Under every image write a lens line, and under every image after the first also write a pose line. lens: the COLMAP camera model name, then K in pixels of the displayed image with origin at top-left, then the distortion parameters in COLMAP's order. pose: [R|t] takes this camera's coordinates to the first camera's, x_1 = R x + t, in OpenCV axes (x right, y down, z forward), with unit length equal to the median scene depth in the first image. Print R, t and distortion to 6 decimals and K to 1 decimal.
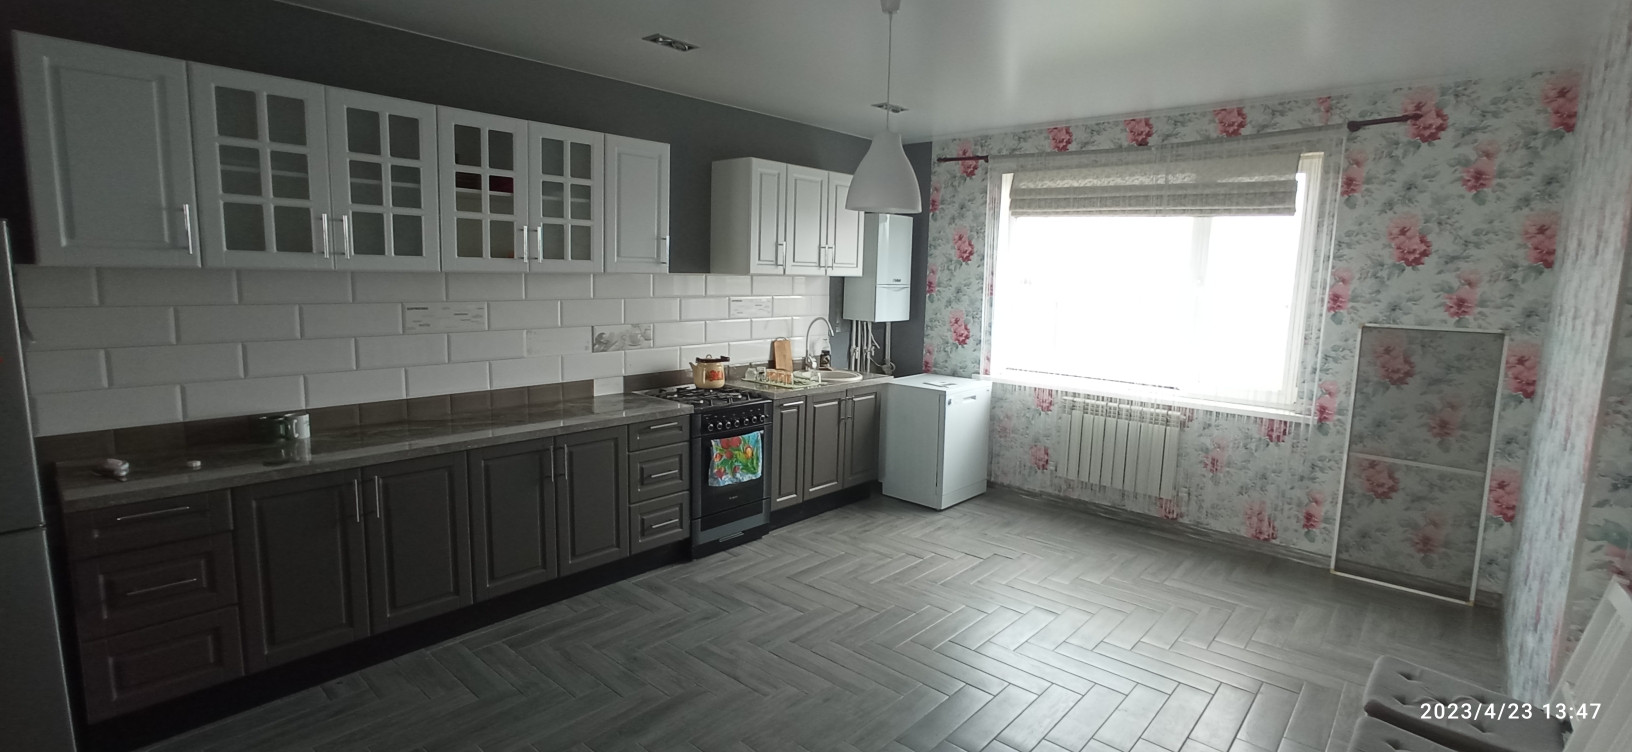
lens RADIAL K [[728.3, 0, 815.9], [0, 728.3, 370.5], [0, 0, 1]] dist [-0.031839, 0.005968]
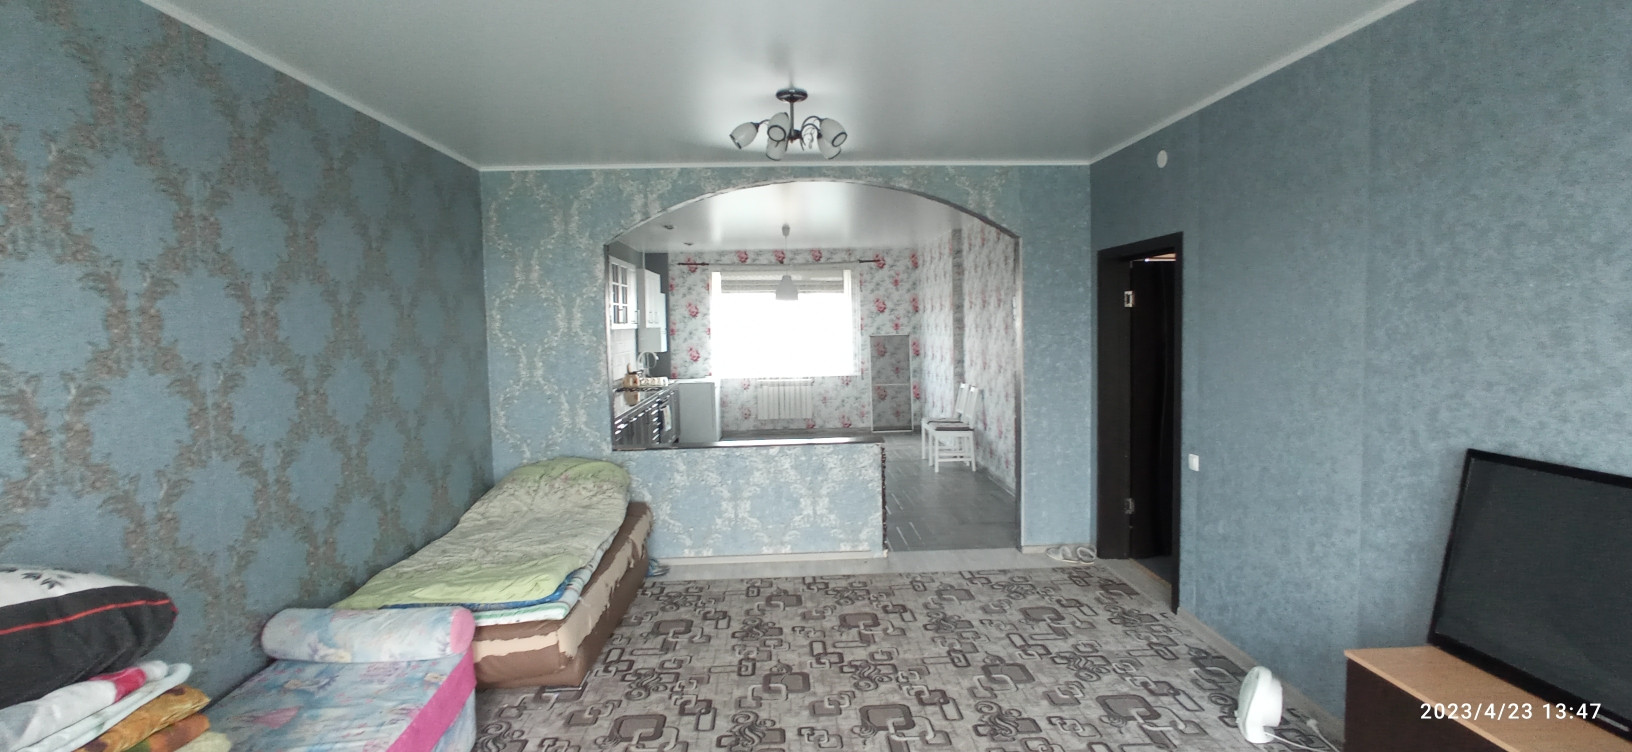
lens RADIAL K [[728.3, 0, 812.1], [0, 728.3, 365.9], [0, 0, 1]] dist [-0.031839, 0.005968]
pose [[0.699278, -0.079109, 0.710459, -1.220712], [0.132208, 0.991025, -0.019778, 0.068147], [-0.702517, 0.107759, 0.703461, -0.683980]]
